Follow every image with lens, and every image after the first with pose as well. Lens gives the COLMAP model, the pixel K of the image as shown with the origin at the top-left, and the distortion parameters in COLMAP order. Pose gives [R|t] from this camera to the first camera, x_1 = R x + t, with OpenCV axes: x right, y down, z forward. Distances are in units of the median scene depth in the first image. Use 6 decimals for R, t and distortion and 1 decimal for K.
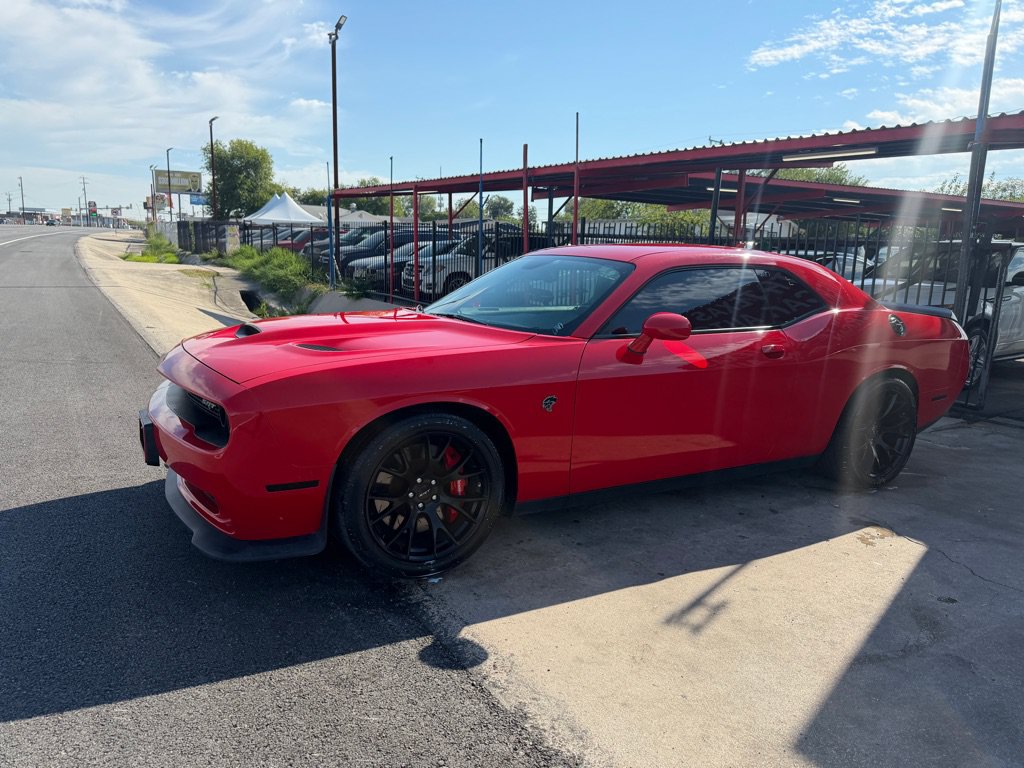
lens RADIAL K [[729.8, 0, 507.4], [0, 729.8, 388.5], [0, 0, 1]] dist [0.014961, -0.020861]
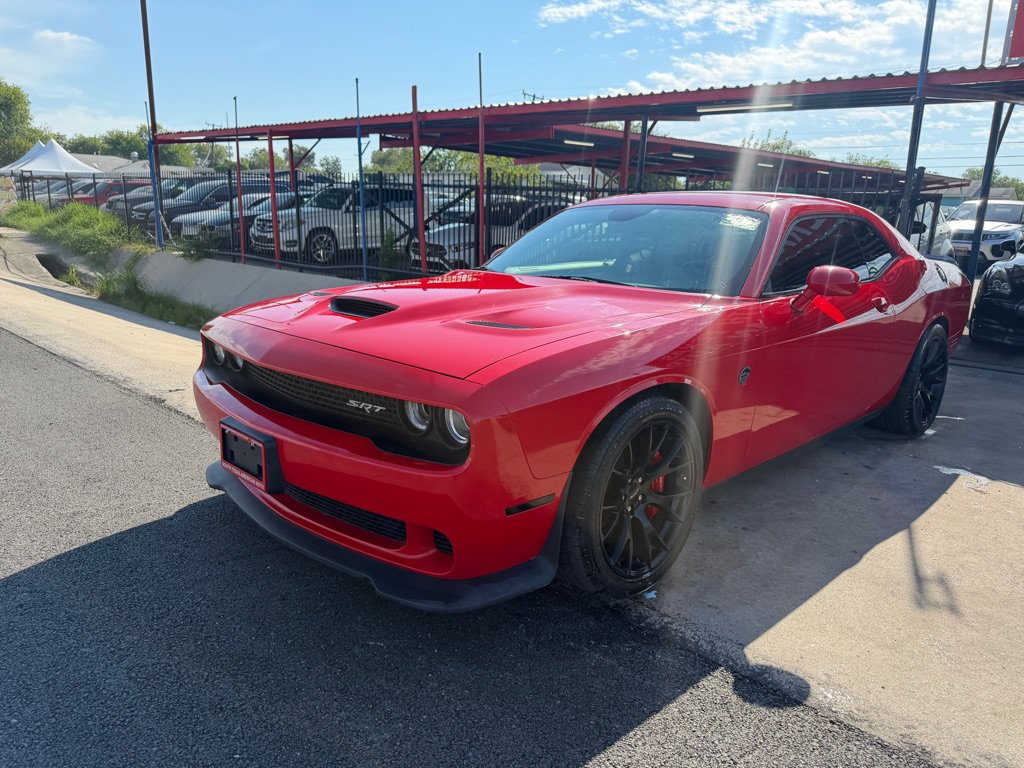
lens RADIAL K [[729.8, 0, 517.3], [0, 729.8, 389.9], [0, 0, 1]] dist [0.014961, -0.020861]
pose [[0.963300, -0.069888, 0.259168, -0.313723], [0.054093, 0.996245, 0.067594, -0.026022], [-0.262919, -0.051095, 0.963464, 0.167755]]
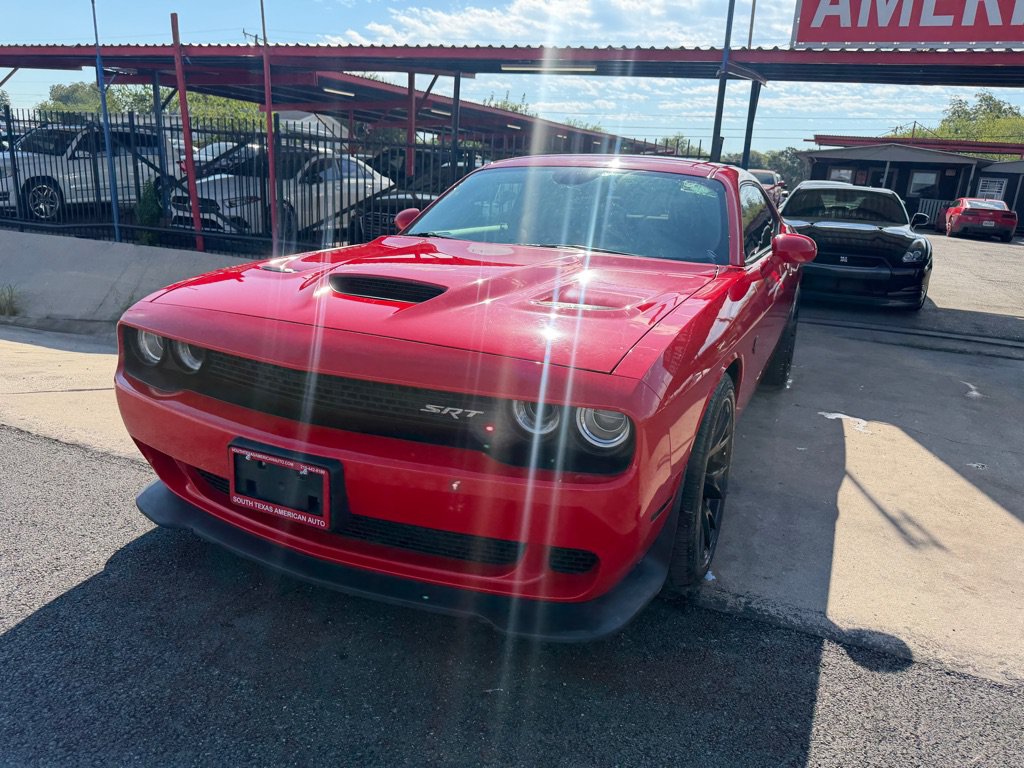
lens RADIAL K [[729.8, 0, 519.5], [0, 729.8, 382.1], [0, 0, 1]] dist [0.014961, -0.020861]
pose [[0.808196, -0.146607, 0.570373, -0.495105], [0.081770, 0.987072, 0.137850, -0.058020], [-0.583209, -0.064770, 0.809736, 0.328613]]
